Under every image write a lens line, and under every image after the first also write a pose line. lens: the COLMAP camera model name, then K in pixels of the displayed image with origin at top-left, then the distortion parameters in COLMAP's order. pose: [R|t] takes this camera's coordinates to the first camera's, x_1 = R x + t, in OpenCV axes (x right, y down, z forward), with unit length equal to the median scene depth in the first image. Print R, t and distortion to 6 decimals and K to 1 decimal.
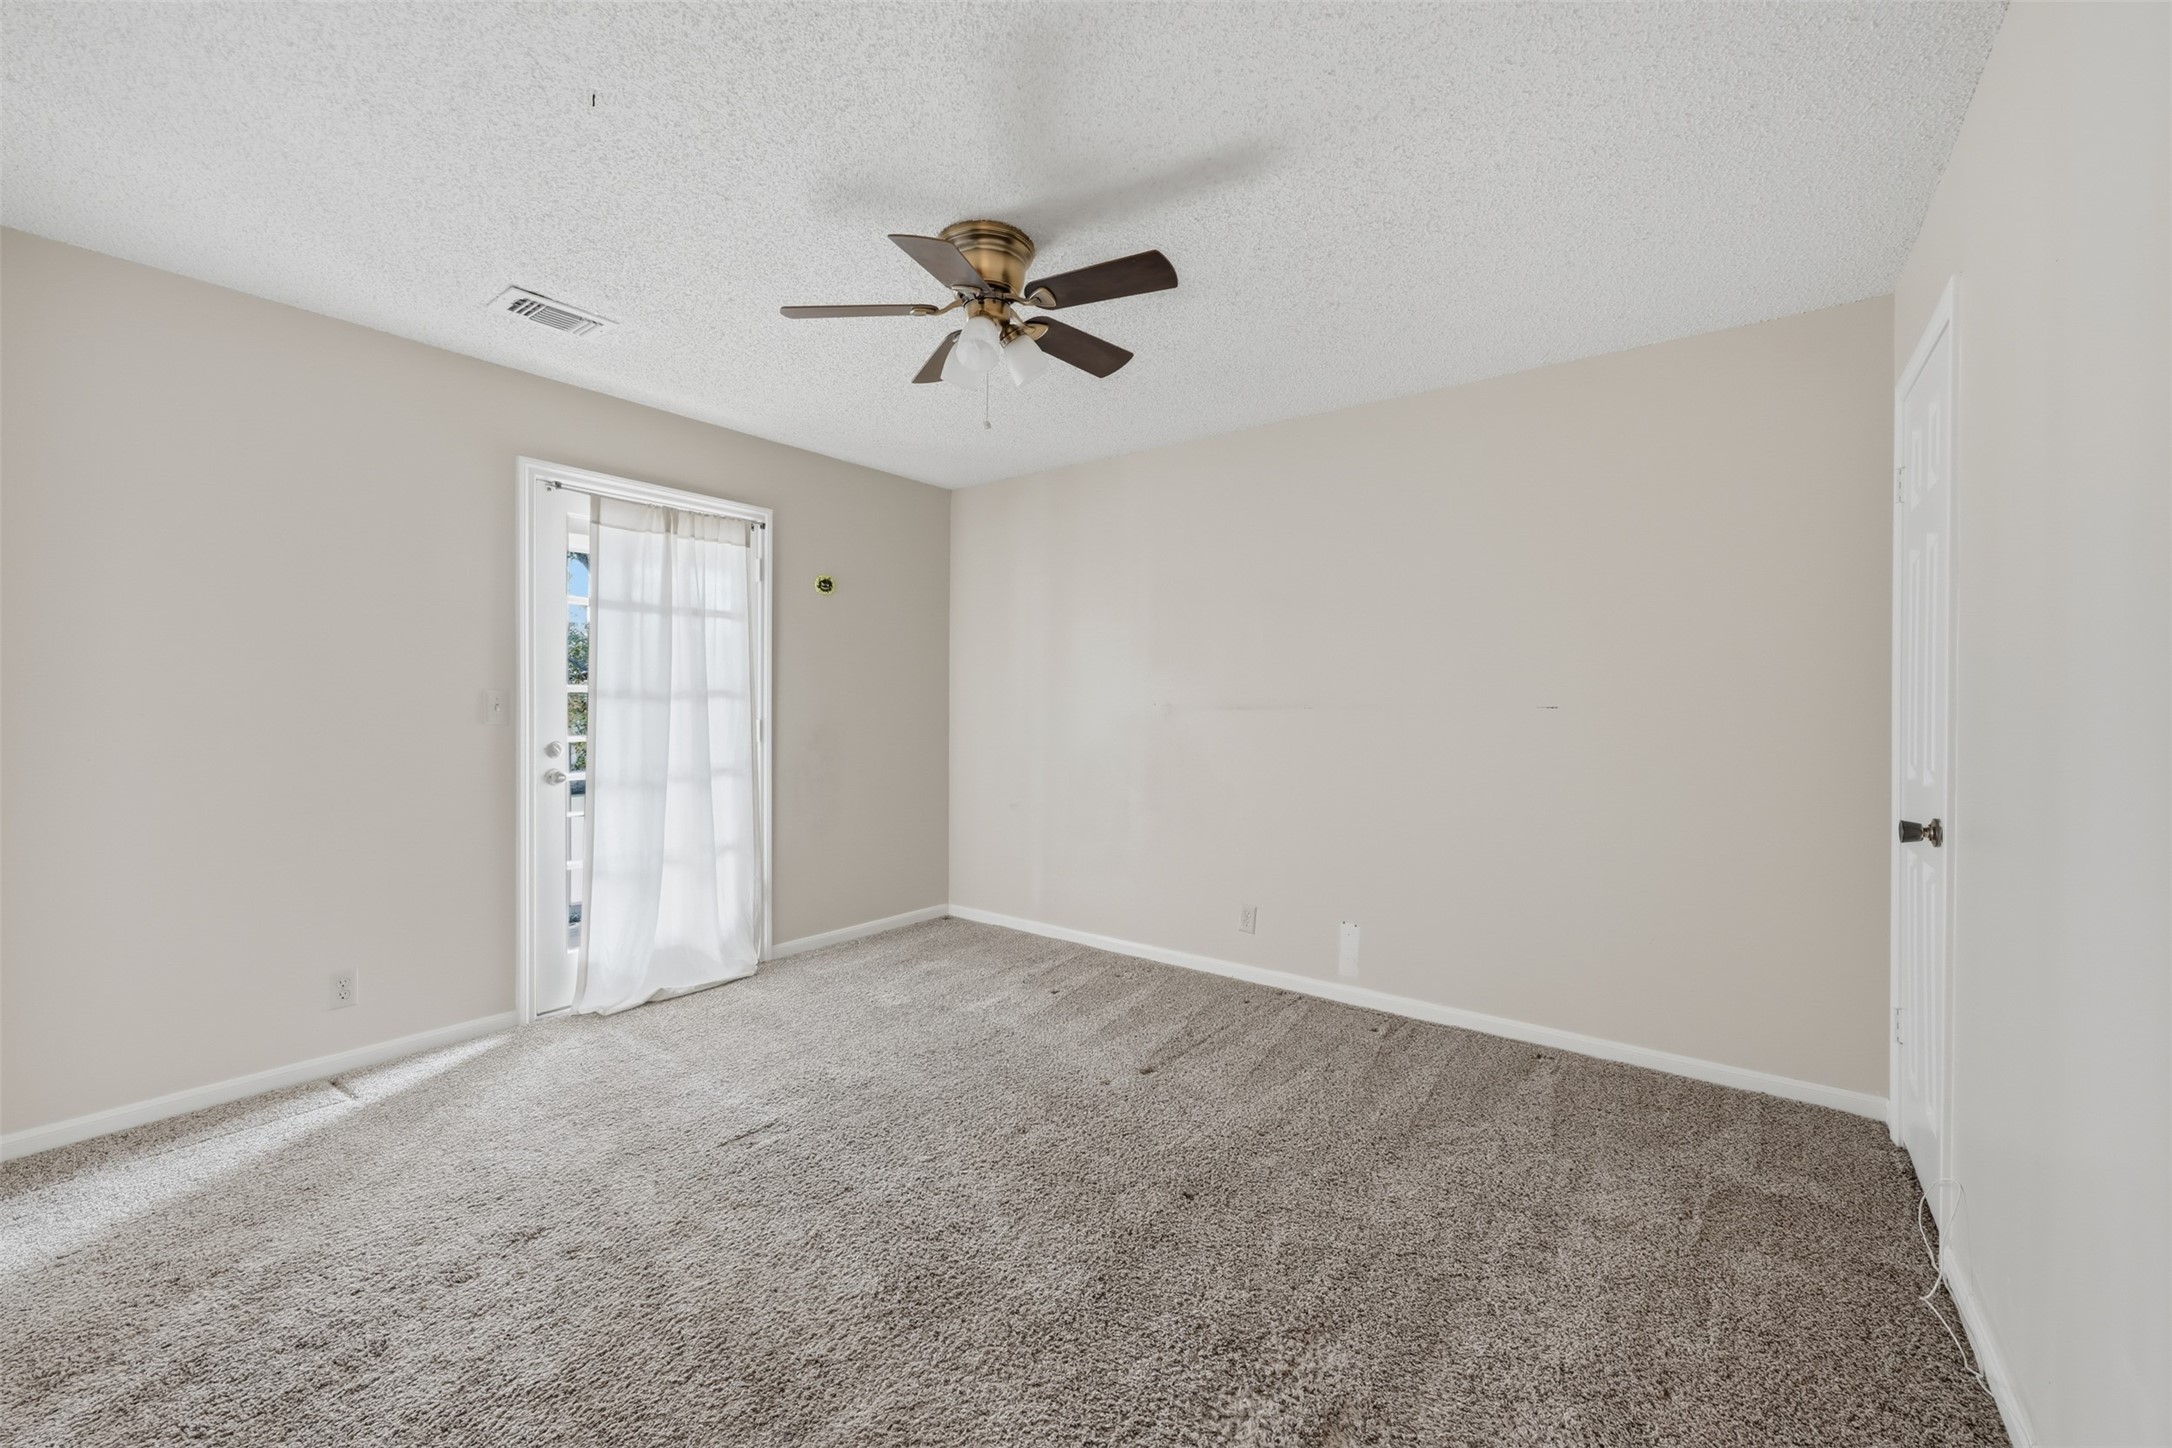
lens RADIAL K [[855.3, 0, 1099.1], [0, 855.3, 722.2], [0, 0, 1]] dist [0.000067, 0.000380]
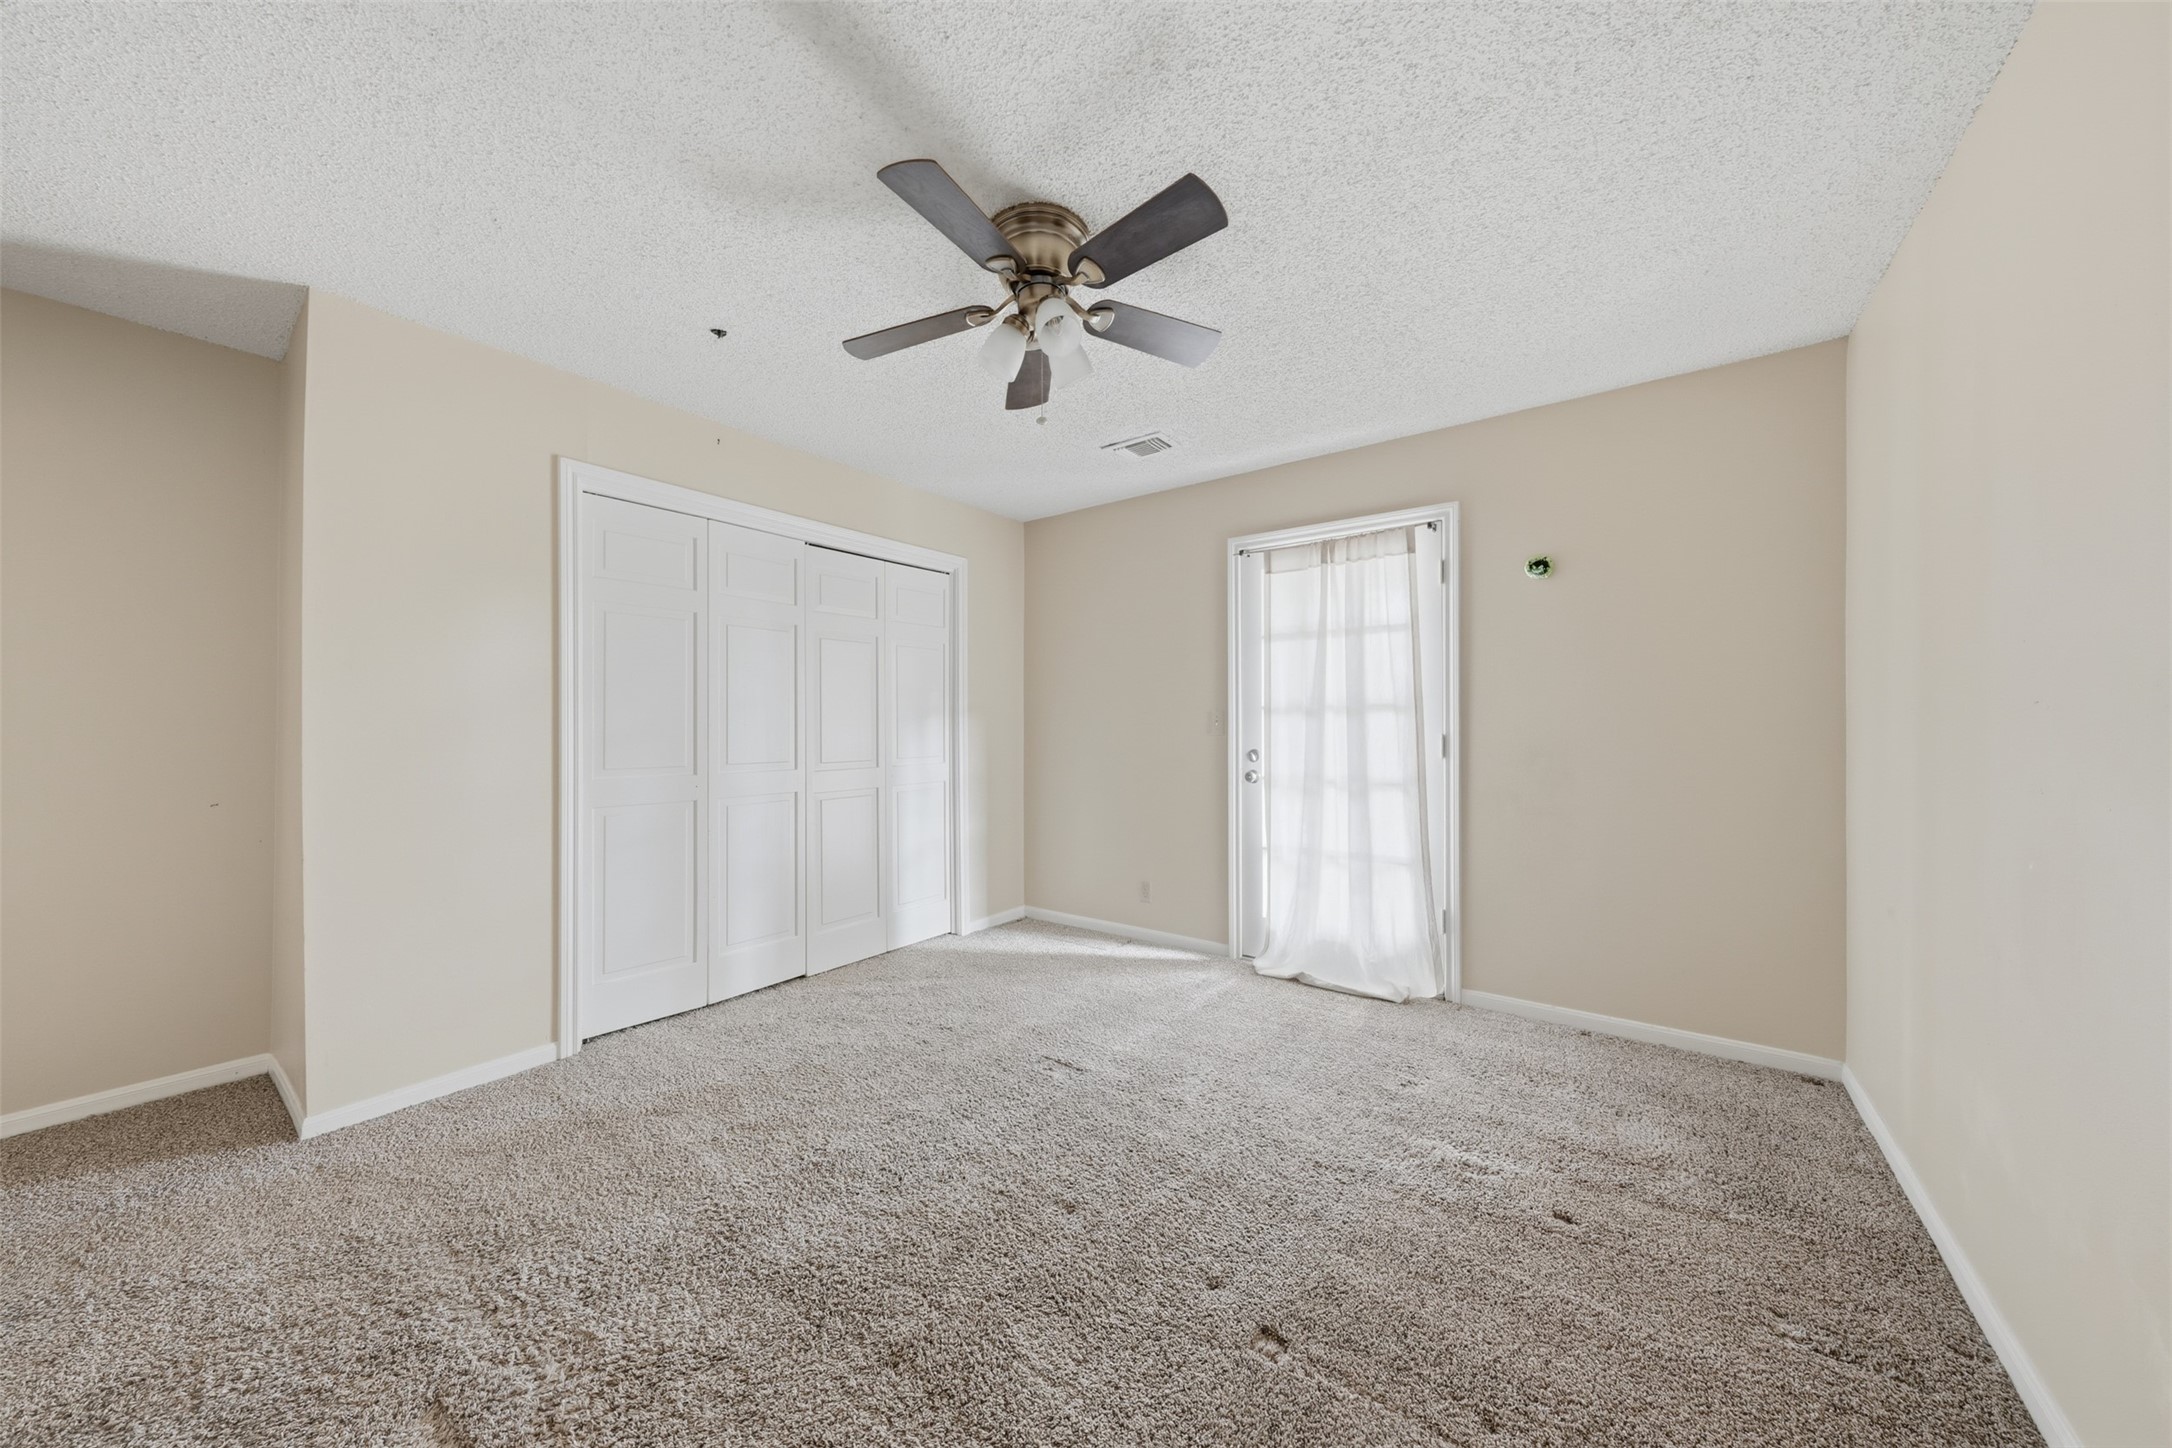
lens RADIAL K [[758.5, 0, 1098.0], [0, 758.5, 720.6], [0, 0, 1]] dist [-0.007189, -0.000164]
pose [[-0.008340, -0.007599, -0.999936, 0.471867], [-0.013322, 0.999883, -0.007487, -0.007376], [0.999876, 0.013259, -0.008441, 0.713580]]
